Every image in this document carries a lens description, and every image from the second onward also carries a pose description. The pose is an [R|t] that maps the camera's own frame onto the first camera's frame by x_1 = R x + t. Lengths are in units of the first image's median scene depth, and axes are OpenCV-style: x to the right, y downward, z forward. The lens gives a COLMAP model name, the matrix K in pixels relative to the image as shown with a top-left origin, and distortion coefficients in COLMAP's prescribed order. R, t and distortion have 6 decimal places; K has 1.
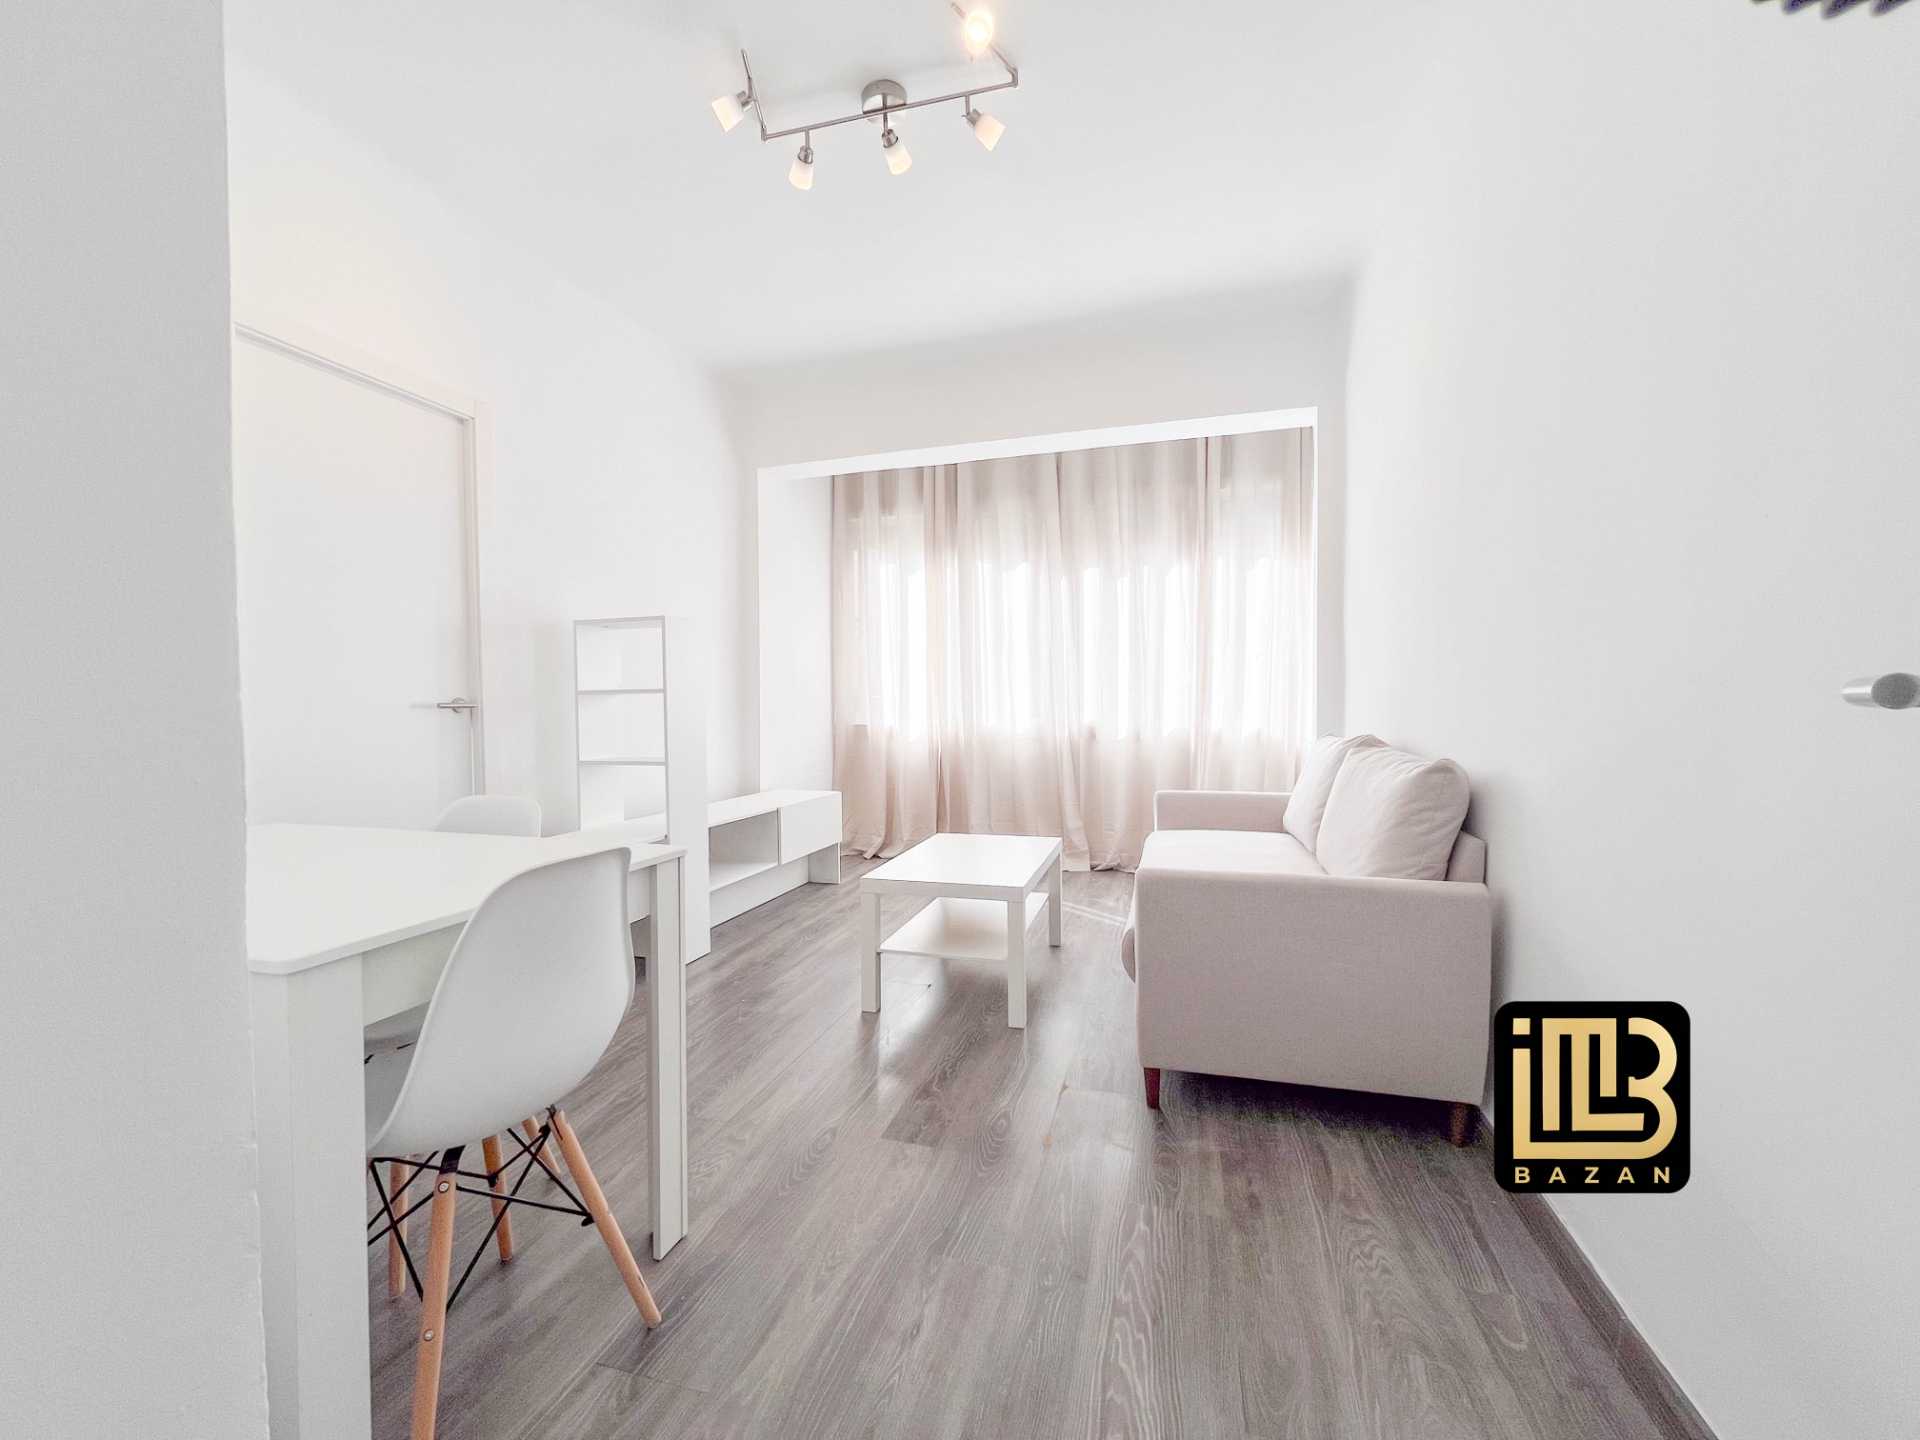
lens RADIAL K [[777.9, 0, 955.5], [0, 777.9, 705.7], [0, 0, 1]] dist [-0.004276, -0.000170]
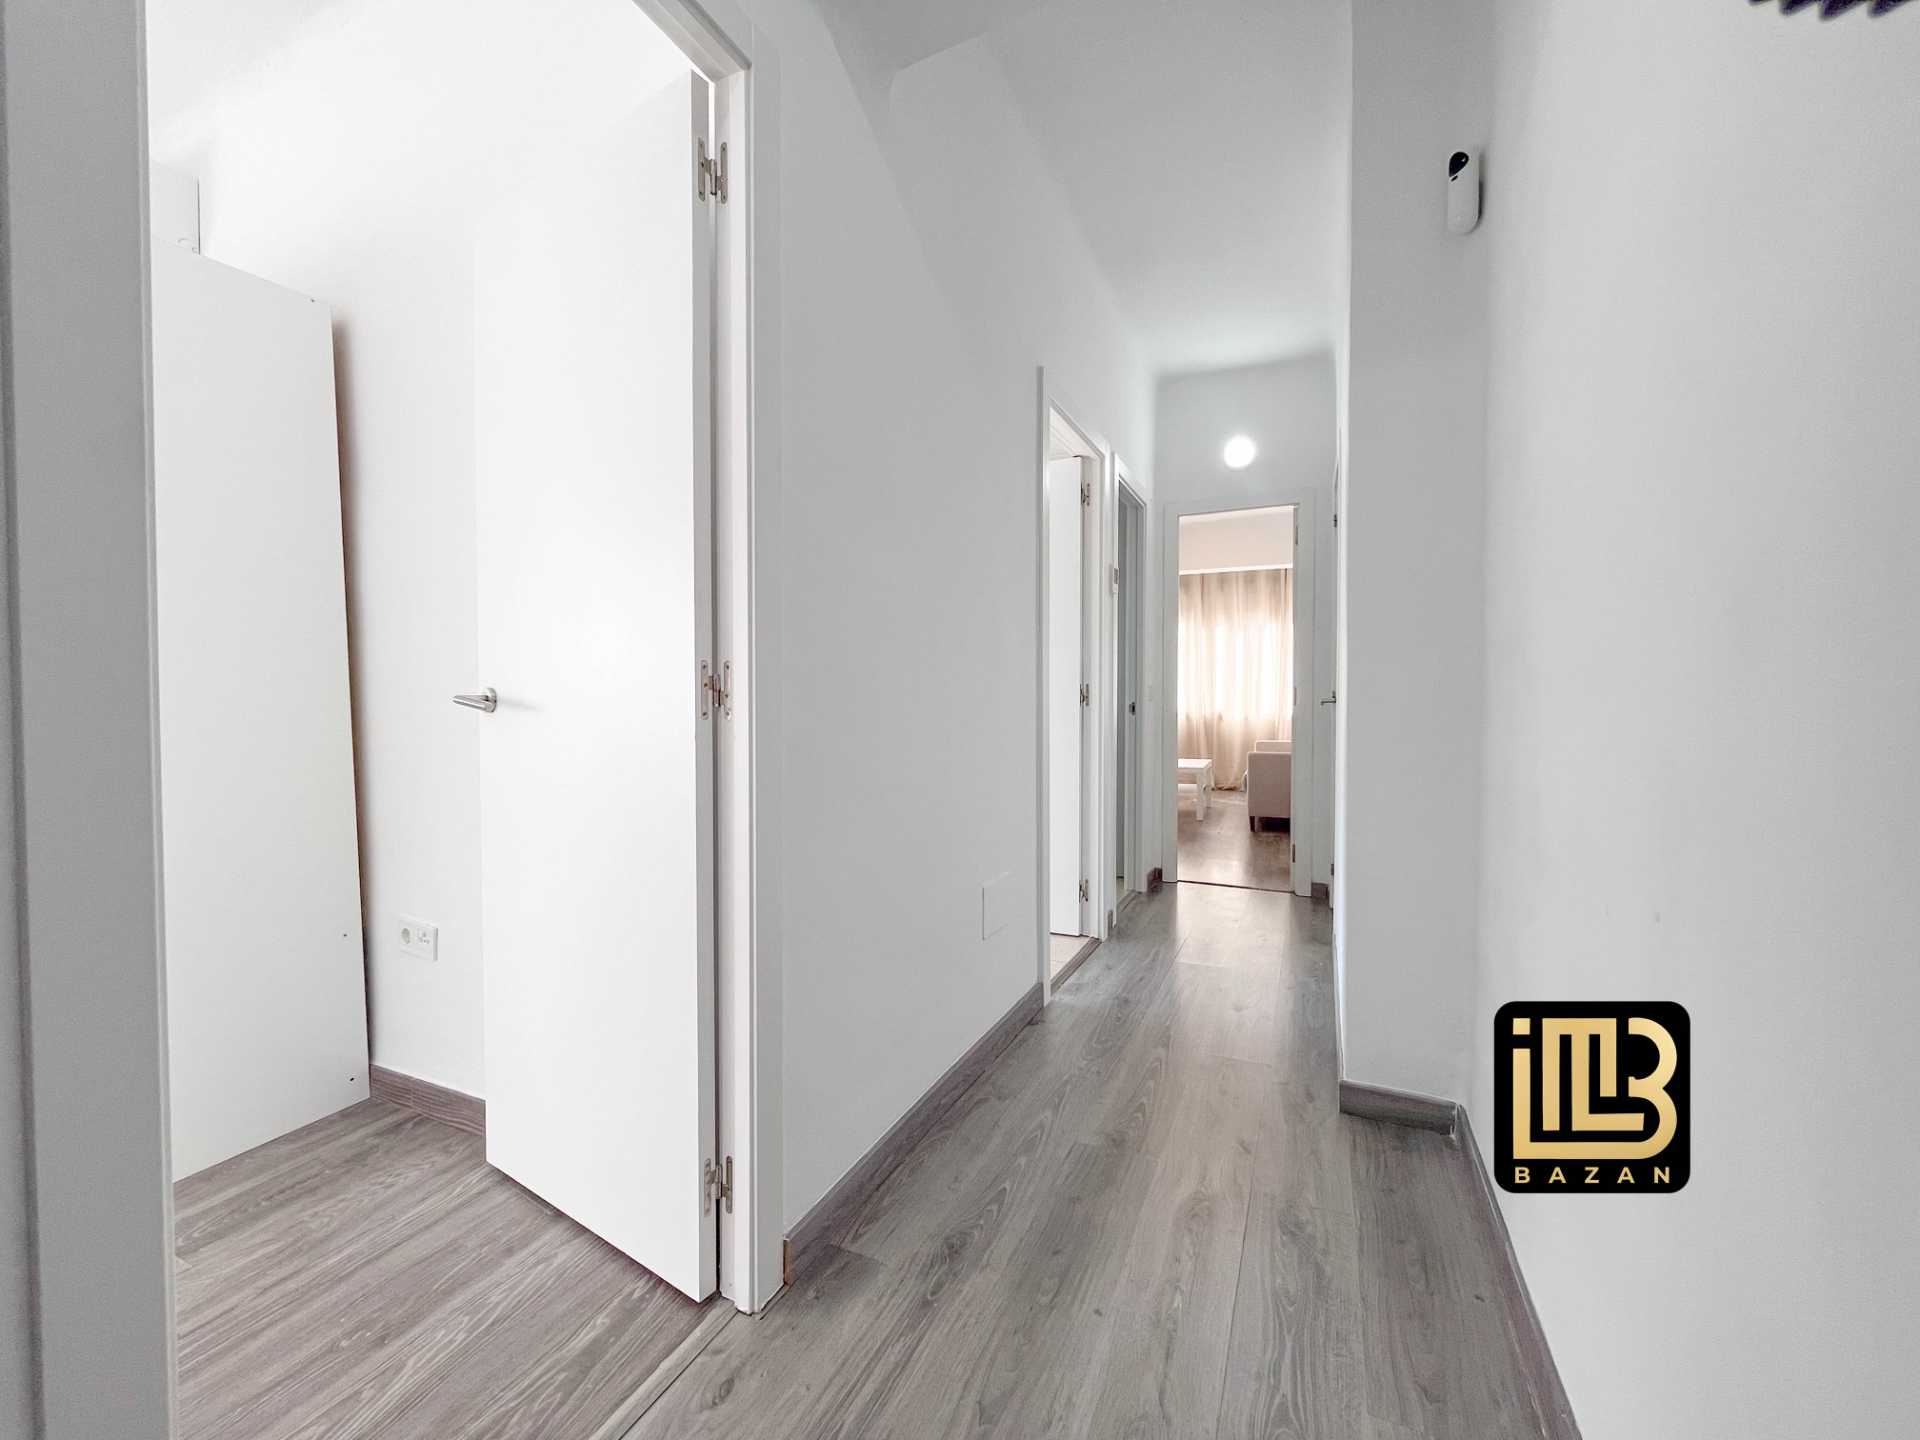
lens RADIAL K [[777.9, 0, 960.2], [0, 777.9, 711.8], [0, 0, 1]] dist [-0.004276, -0.000170]
pose [[0.992877, 0.002961, -0.119104, -0.545143], [-0.000638, 0.999809, 0.019536, -0.027154], [0.119139, -0.019321, 0.992690, -2.254955]]
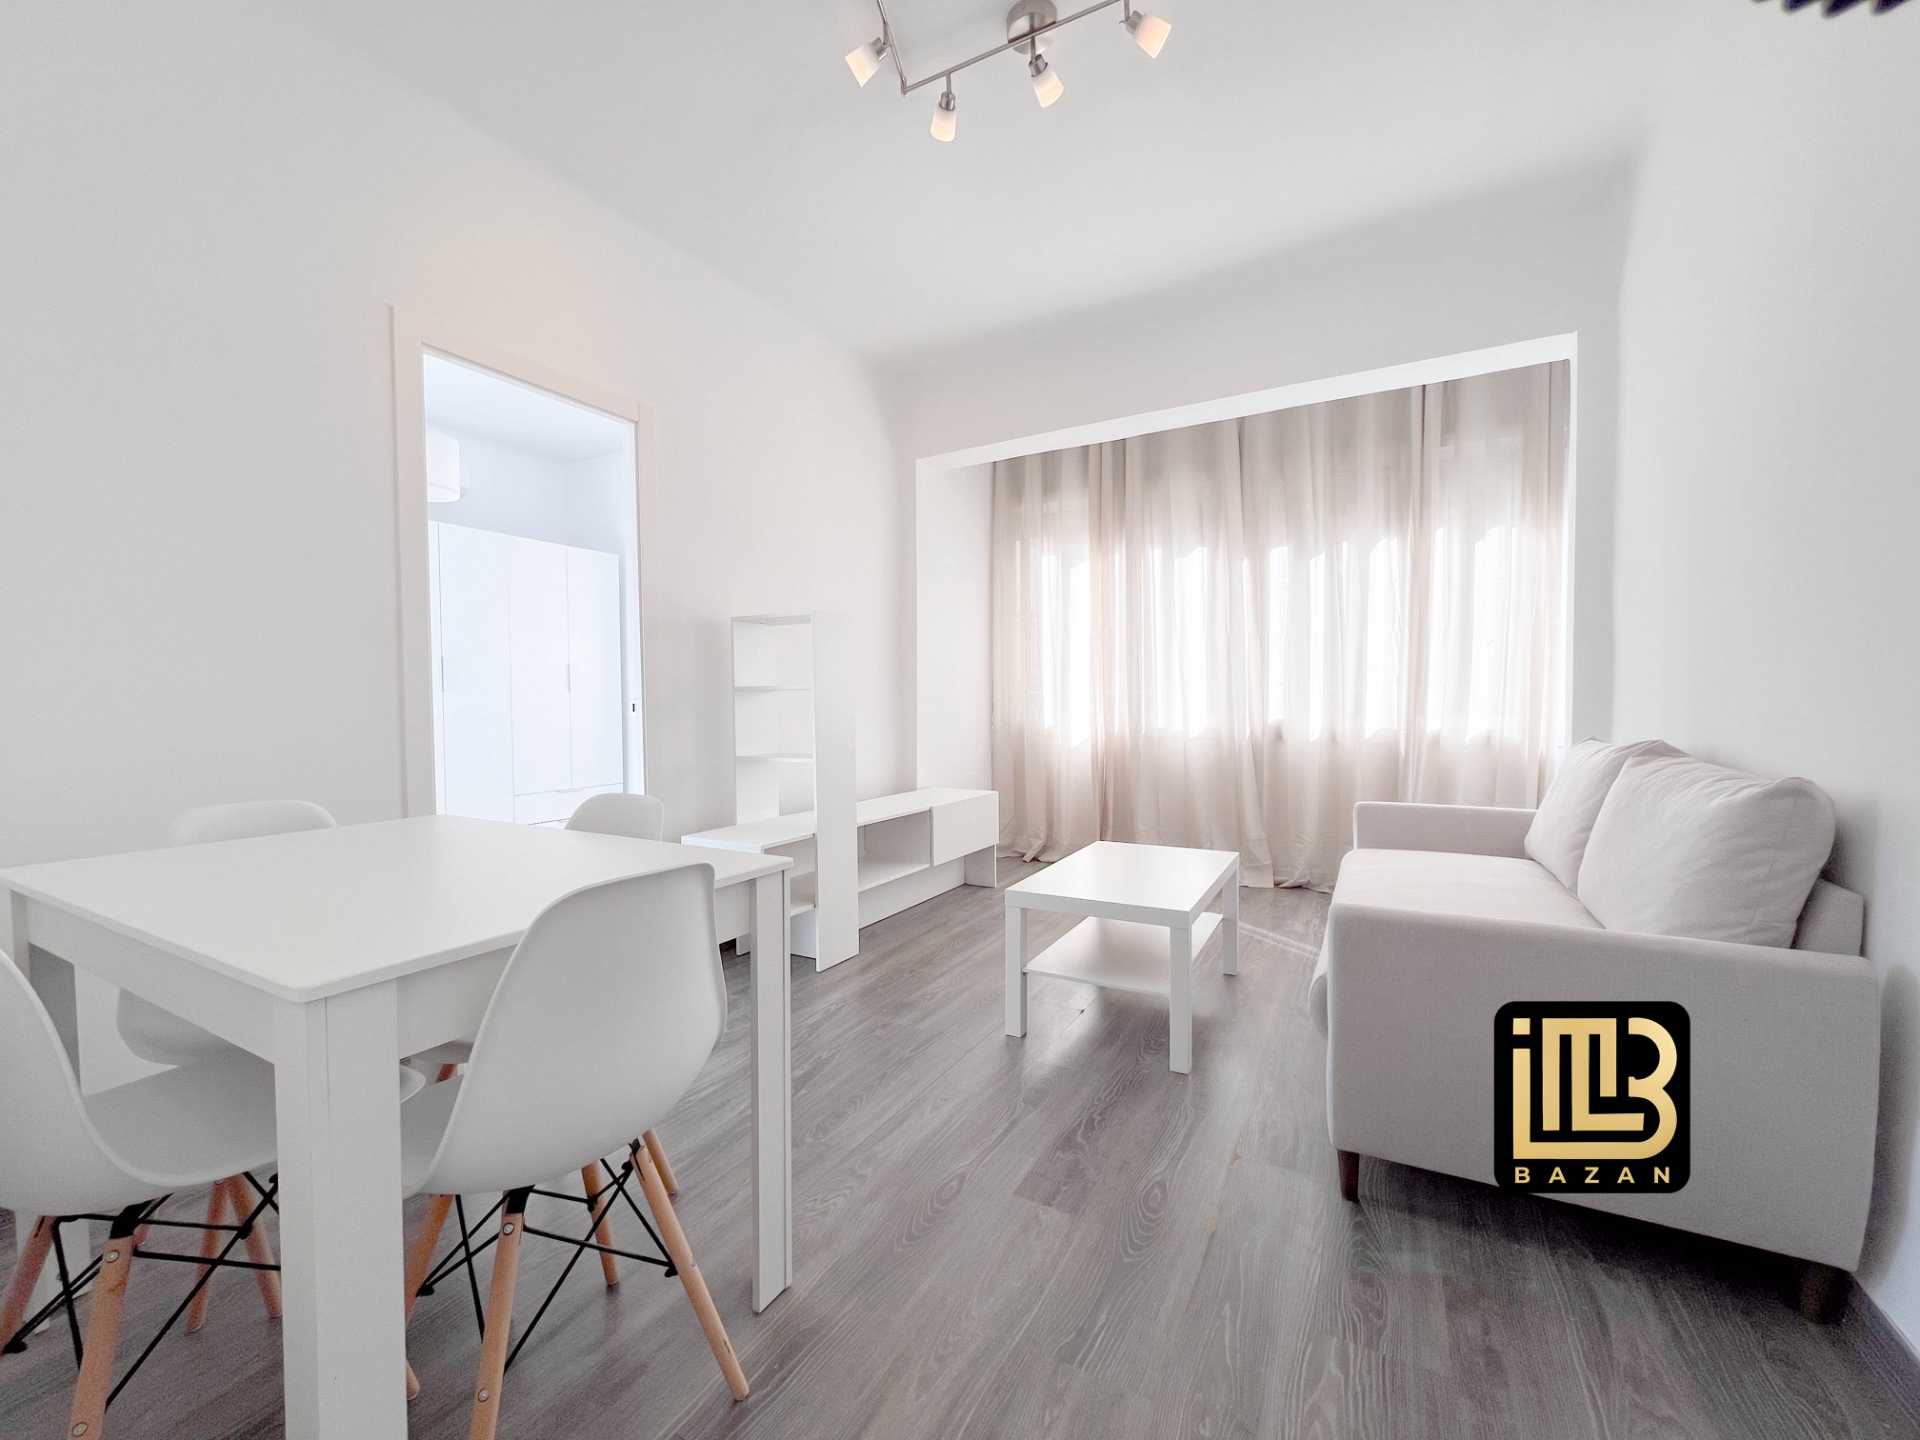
lens RADIAL K [[777.9, 0, 956.7], [0, 777.9, 713.8], [0, 0, 1]] dist [-0.004276, -0.000170]
pose [[0.975573, 0.004734, -0.219624, 0.029815], [-0.001288, 0.999874, 0.015834, -0.000890], [0.219671, -0.015165, 0.975456, 0.128507]]
